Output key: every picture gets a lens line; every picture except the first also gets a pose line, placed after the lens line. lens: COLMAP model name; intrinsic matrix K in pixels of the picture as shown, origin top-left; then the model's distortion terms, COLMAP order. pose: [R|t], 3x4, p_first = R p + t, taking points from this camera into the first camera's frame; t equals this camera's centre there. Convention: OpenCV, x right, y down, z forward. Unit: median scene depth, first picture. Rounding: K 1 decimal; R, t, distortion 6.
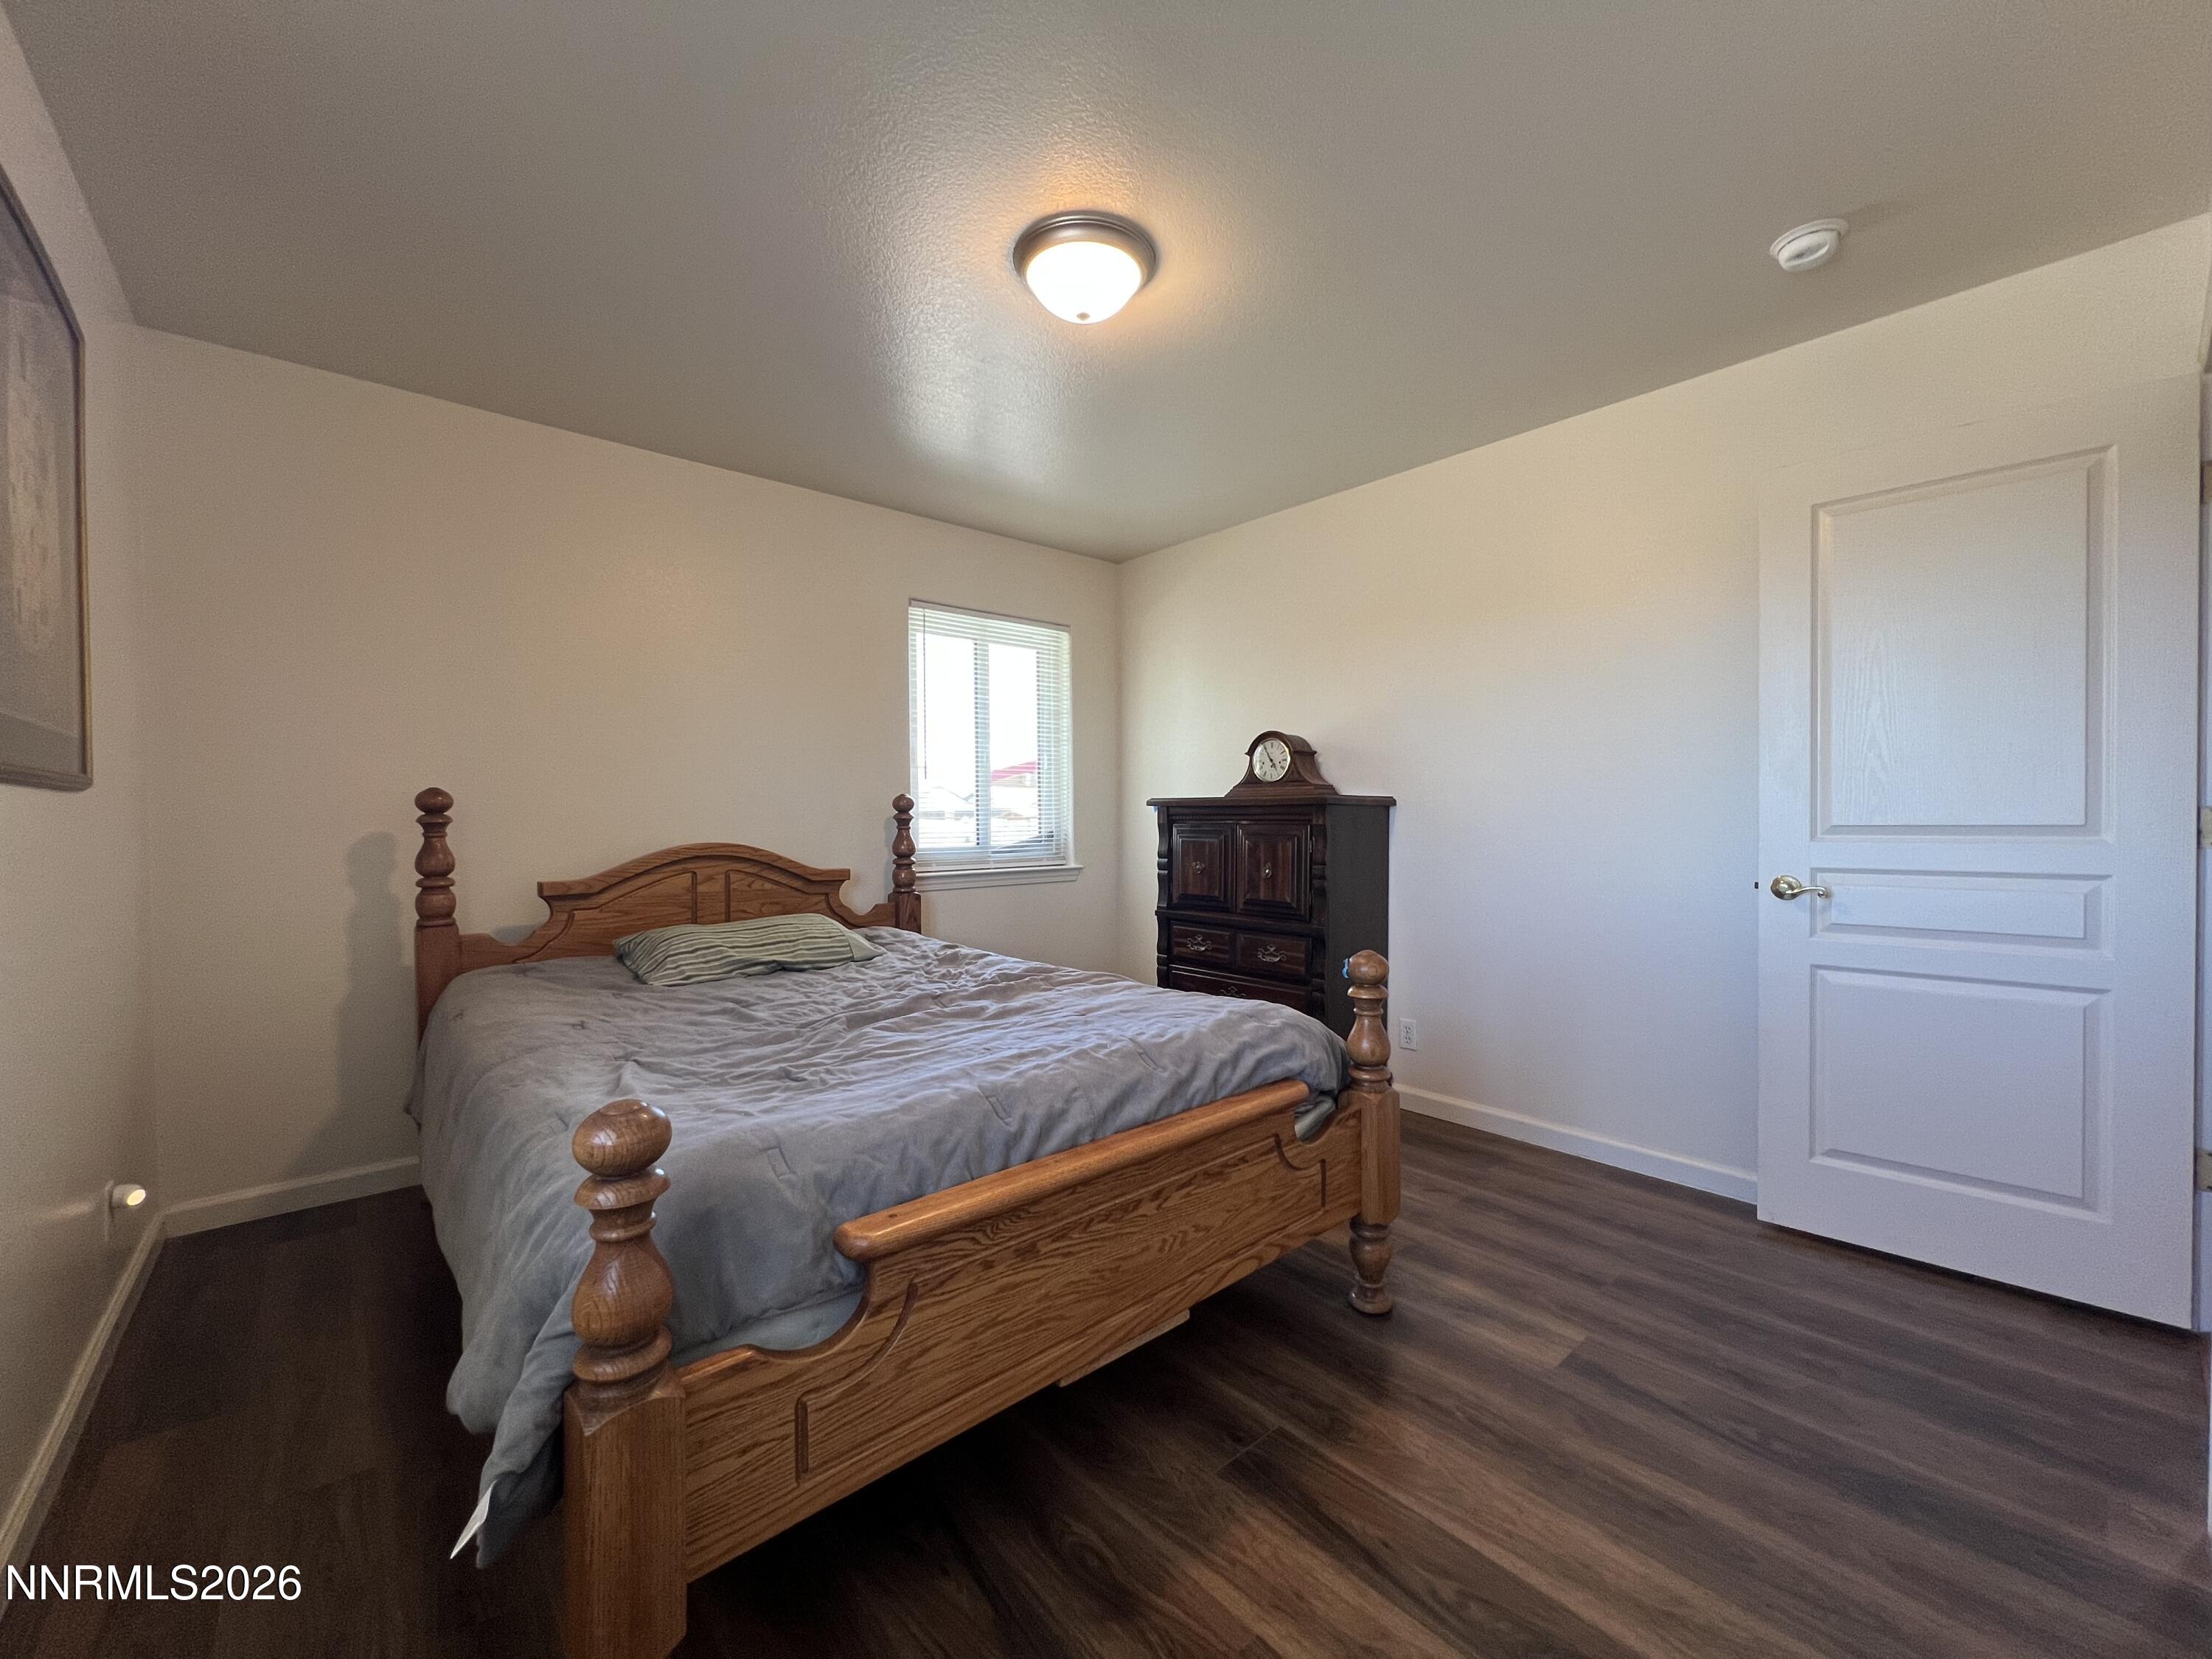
lens RADIAL K [[890.5, 0, 1103.6], [0, 890.5, 830.8], [0, 0, 1]] dist [-0.001502, 0.000678]
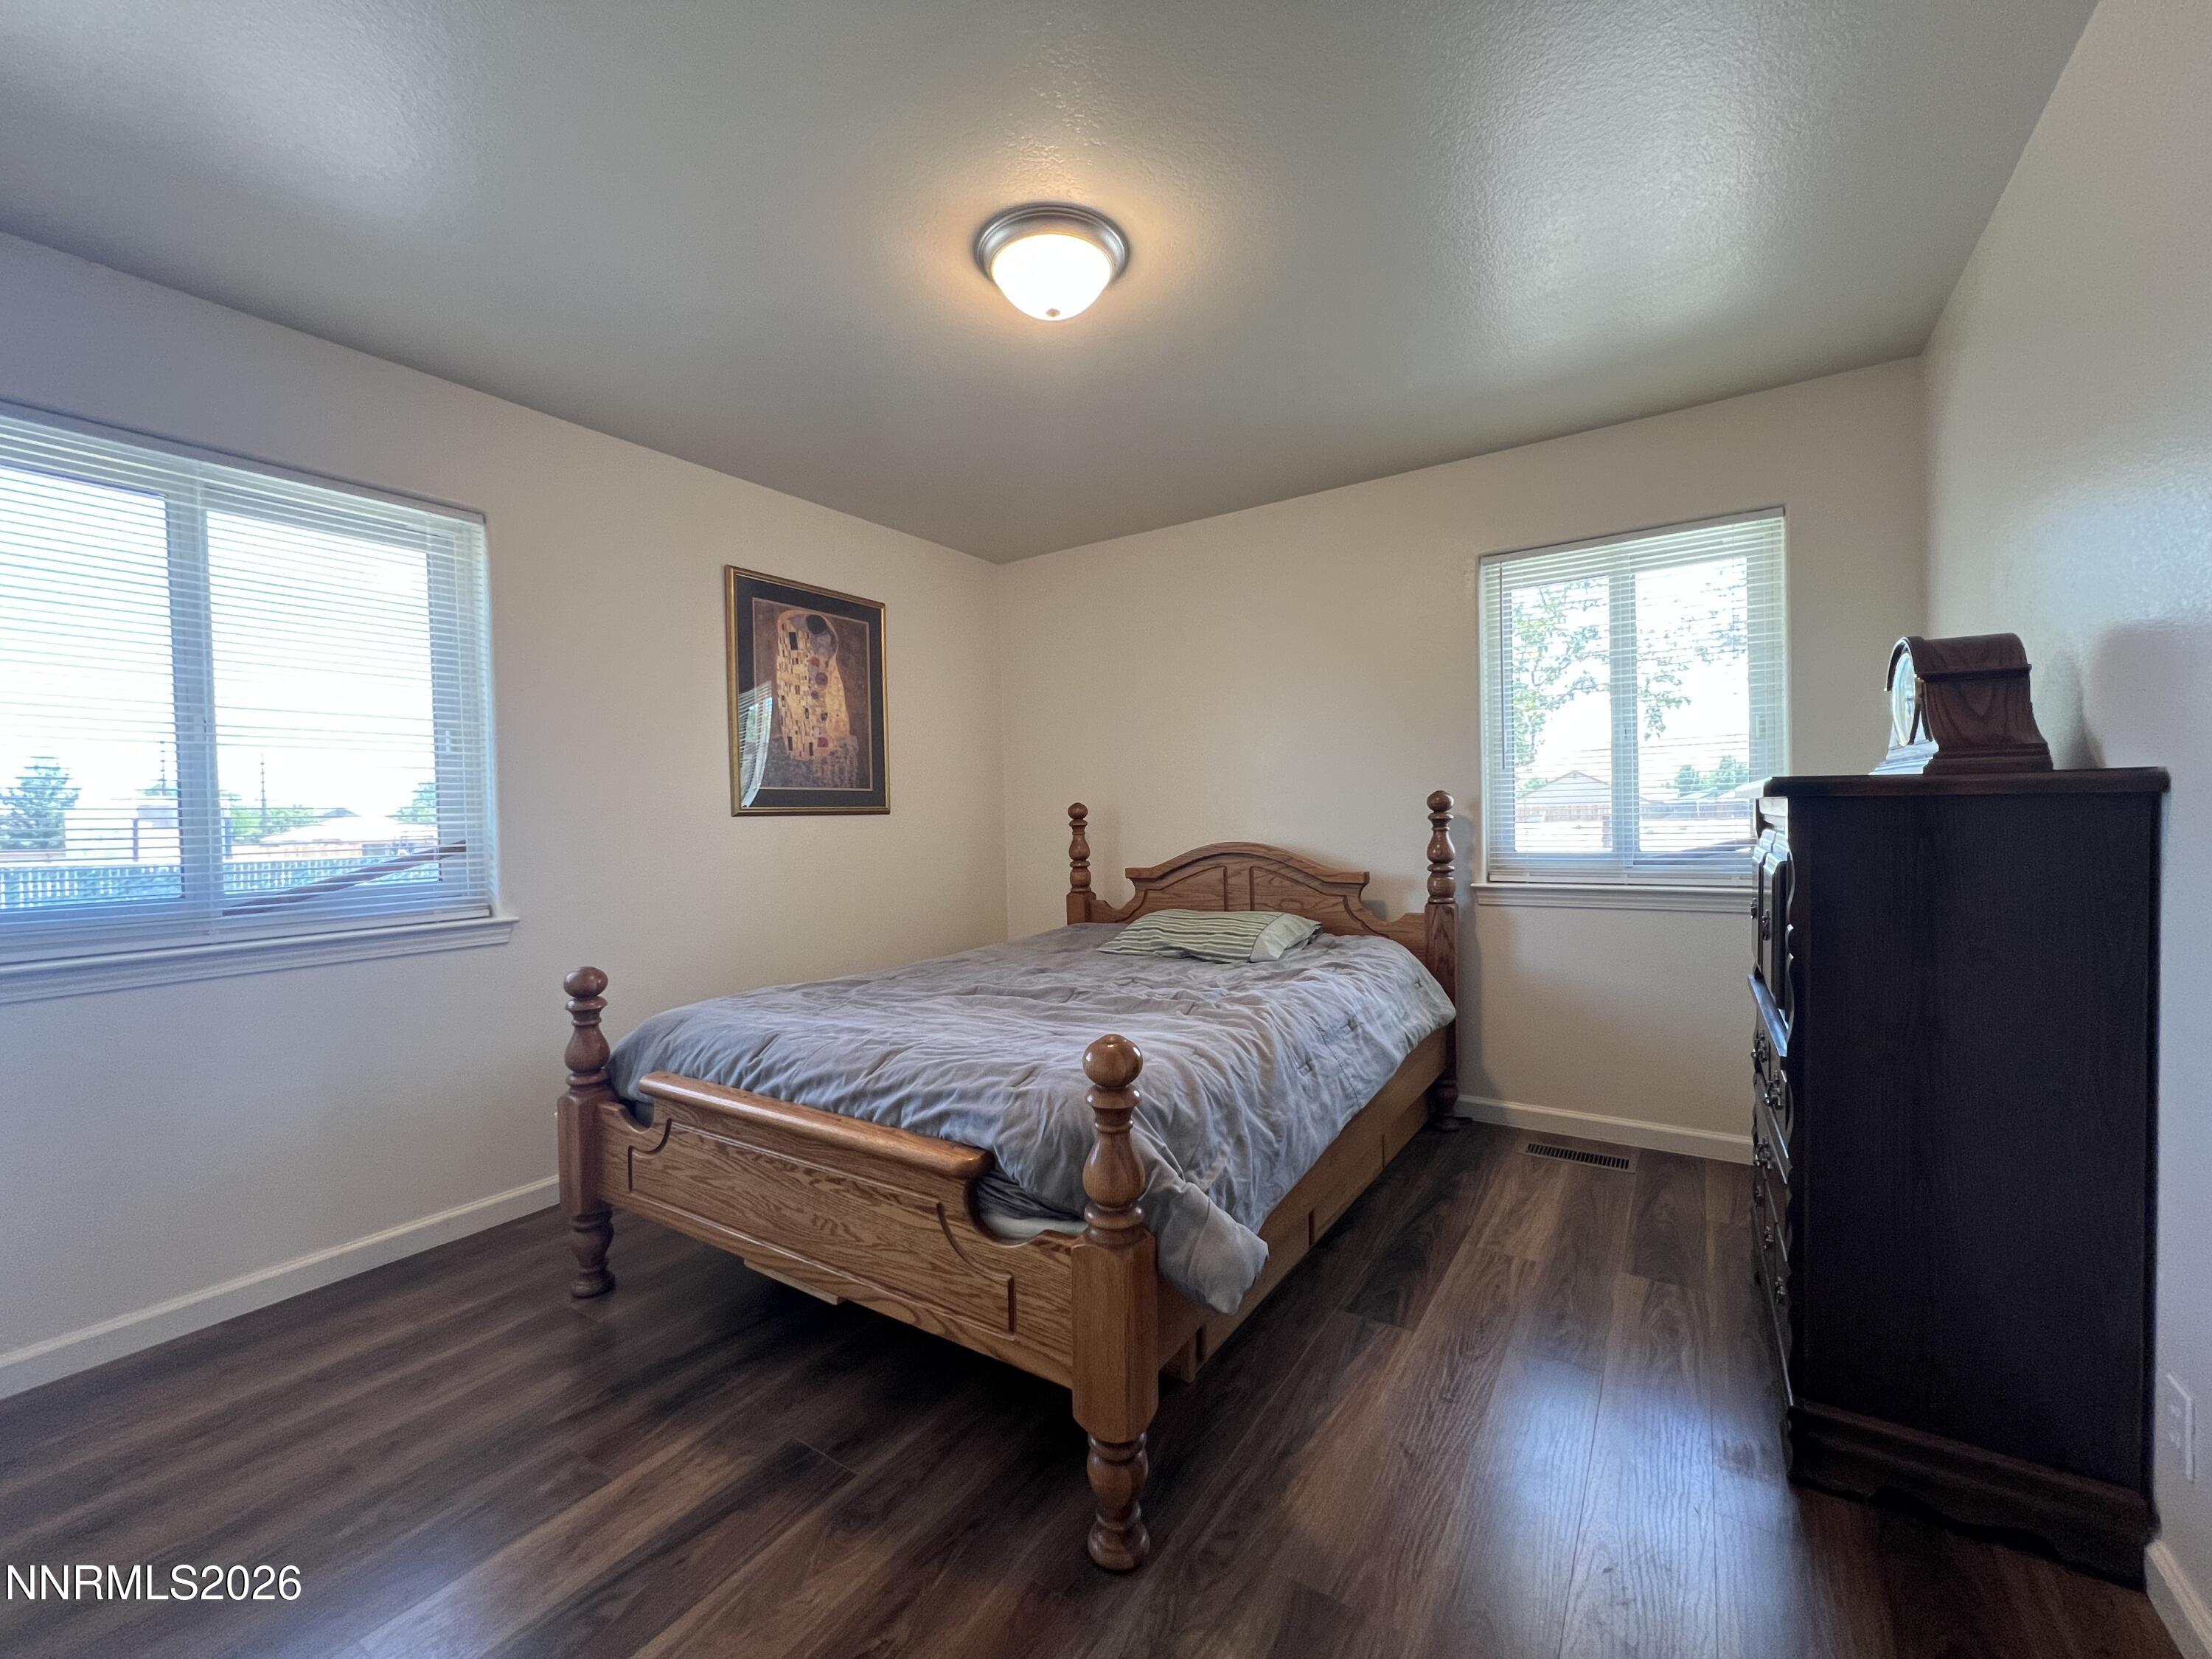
lens RADIAL K [[890.5, 0, 1103.6], [0, 890.5, 830.8], [0, 0, 1]] dist [-0.001502, 0.000678]
pose [[0.262646, 0.017031, -0.964742, 0.754398], [0.005123, 0.999806, 0.019044, -0.028964], [0.964879, -0.009944, 0.262508, 0.643495]]
